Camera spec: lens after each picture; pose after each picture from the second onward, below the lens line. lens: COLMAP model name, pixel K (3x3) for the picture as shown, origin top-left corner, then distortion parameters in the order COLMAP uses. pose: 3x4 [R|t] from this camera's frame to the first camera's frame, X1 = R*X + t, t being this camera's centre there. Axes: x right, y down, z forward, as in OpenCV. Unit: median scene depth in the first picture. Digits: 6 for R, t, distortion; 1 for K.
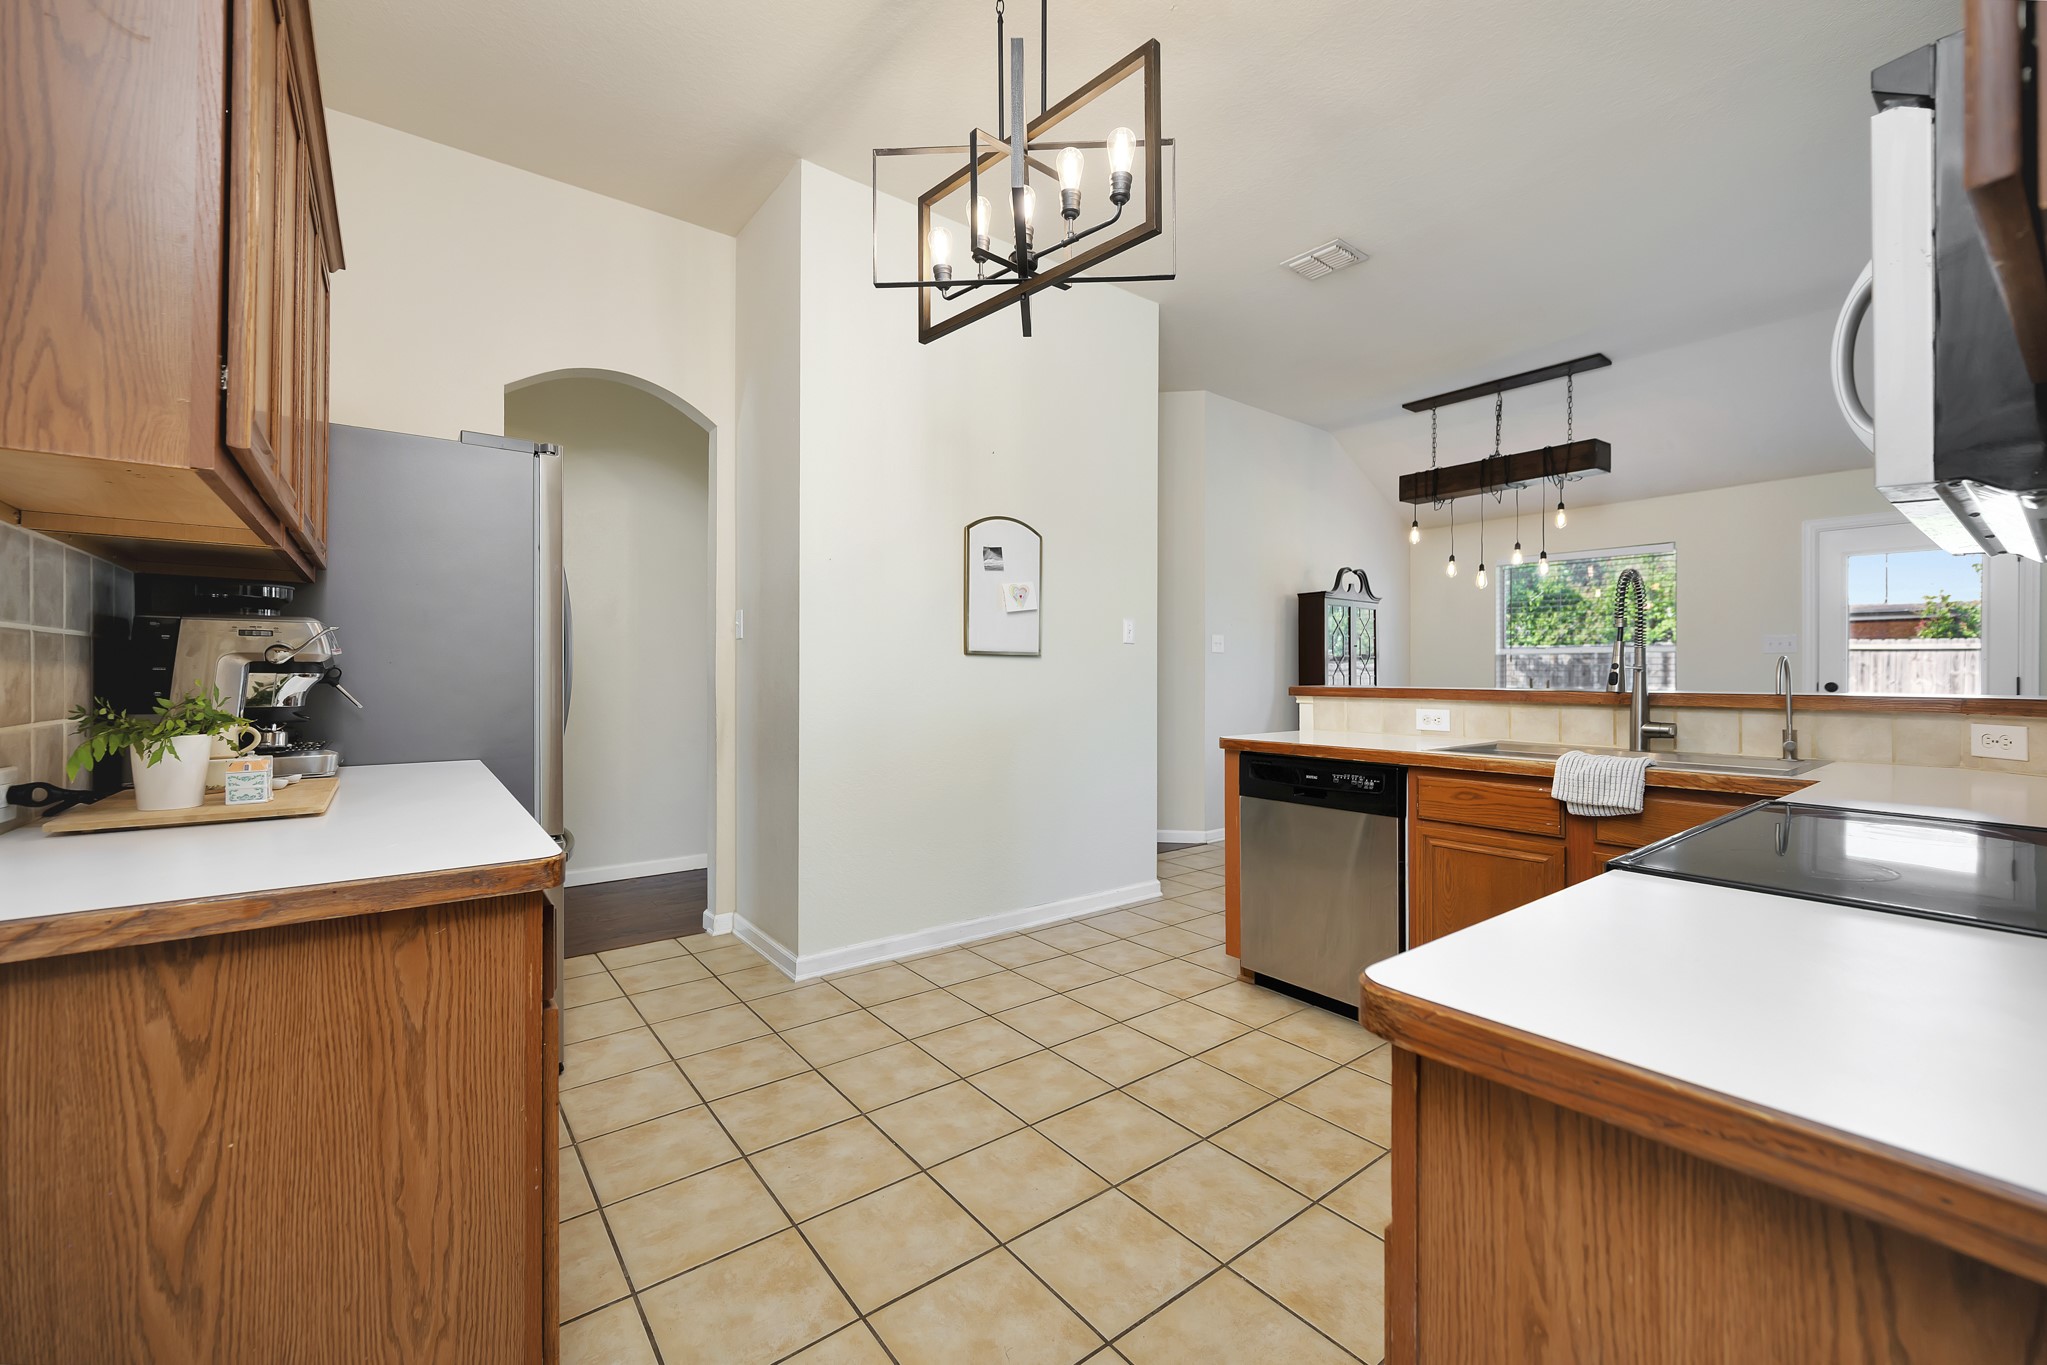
lens RADIAL K [[804.7, 0, 999.9], [0, 804.7, 676.9], [0, 0, 1]] dist [0.000738, 0.000364]
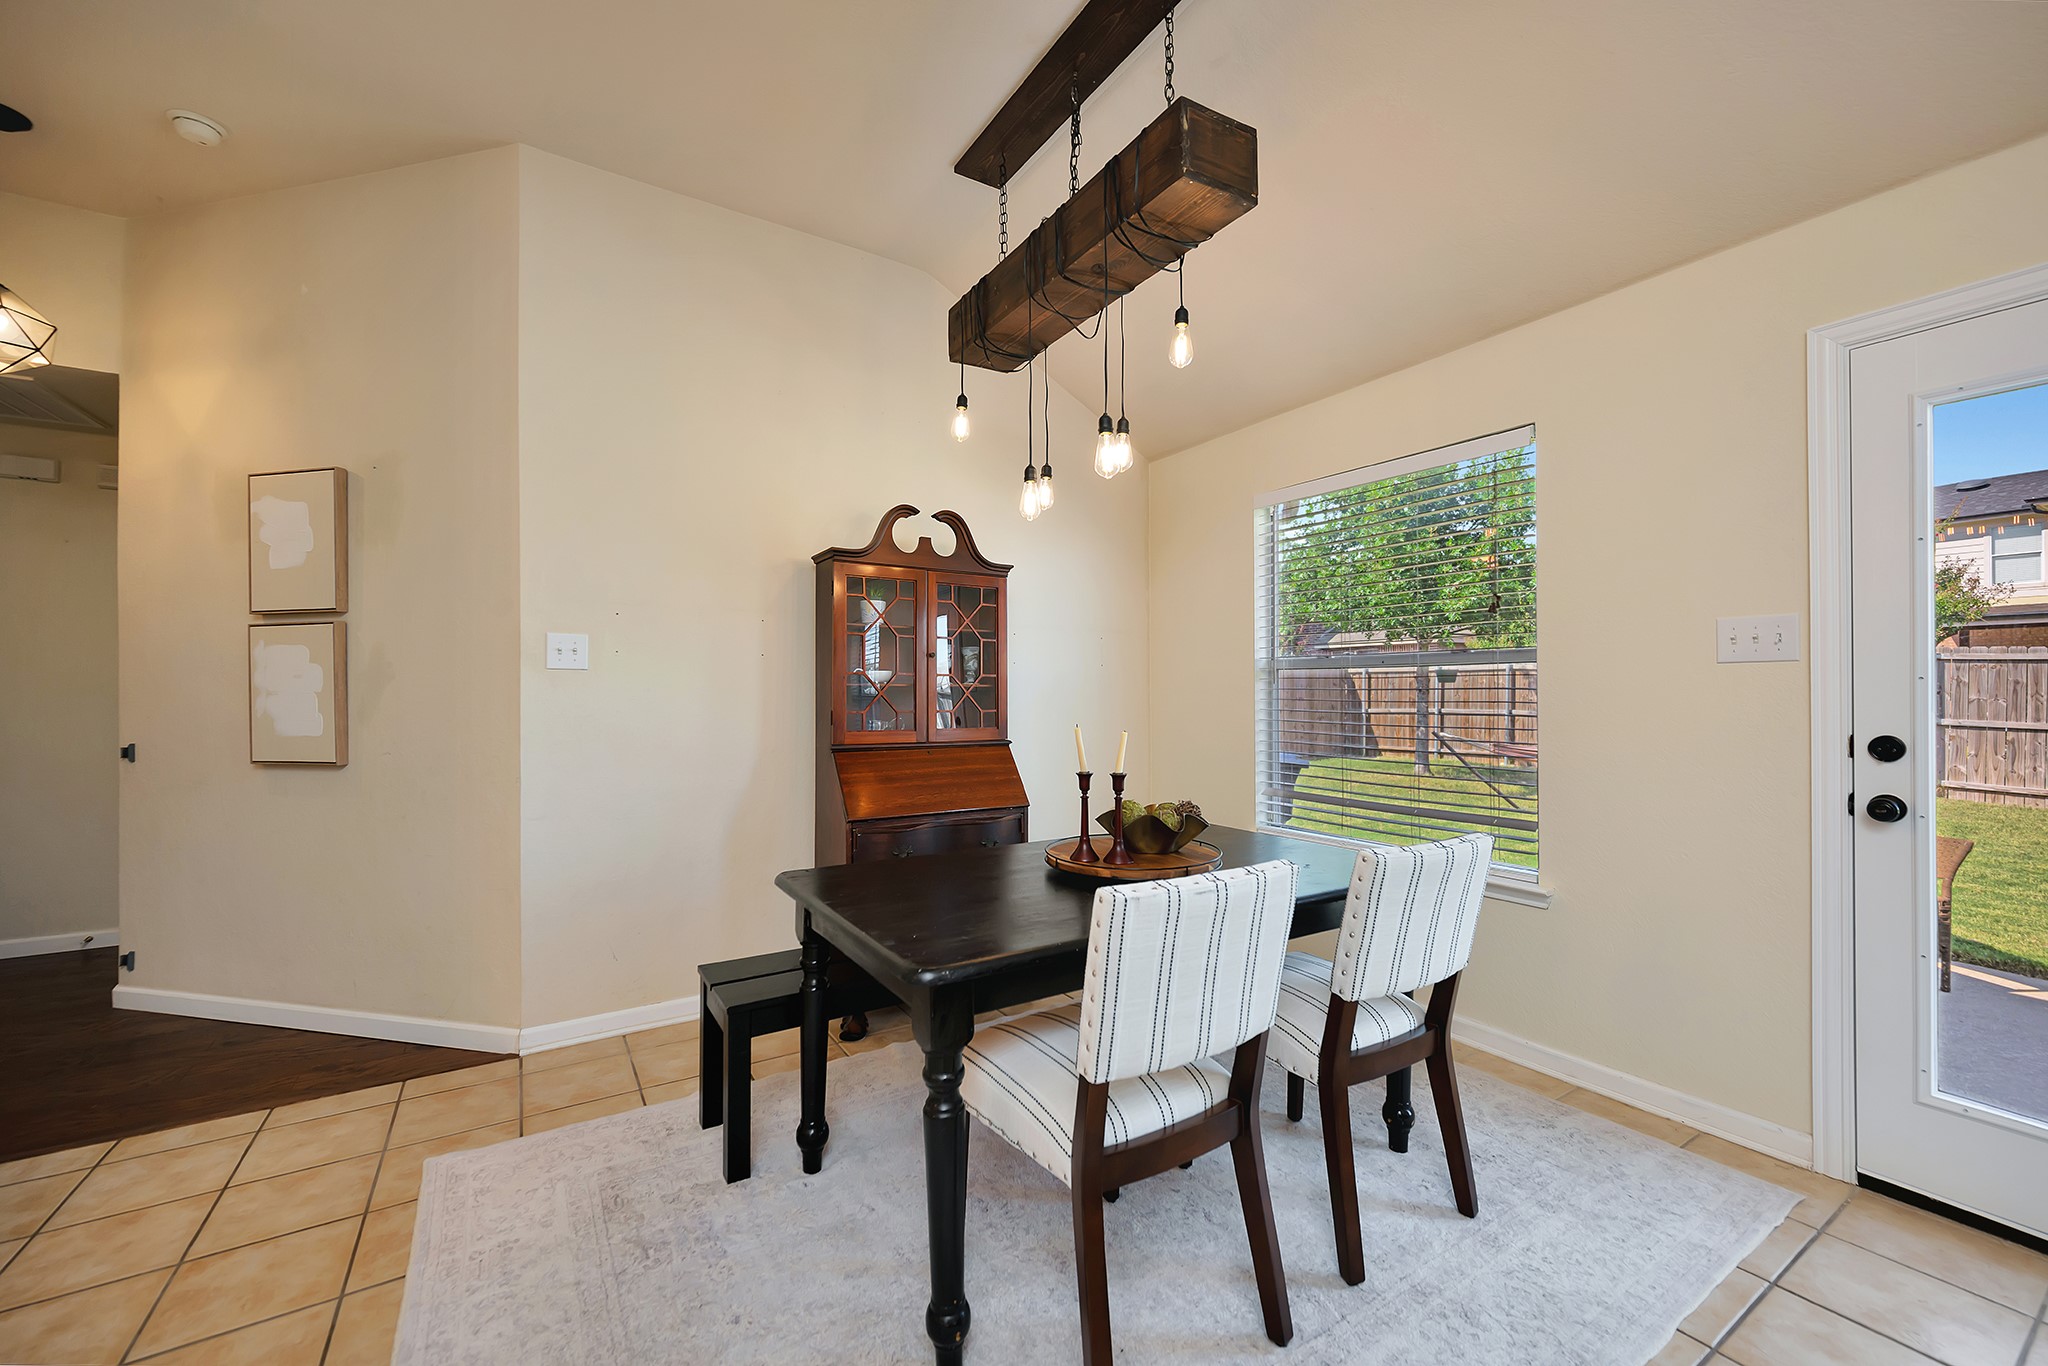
lens RADIAL K [[779.3, 0, 1024.0], [0, 779.3, 683.0], [0, 0, 1]] dist [0.000379, 0.000078]
pose [[0.995953, -0.002988, -0.089831, 0.594873], [0.001750, 0.999903, -0.013852, -0.013971], [0.089864, 0.013638, 0.995861, 0.540129]]
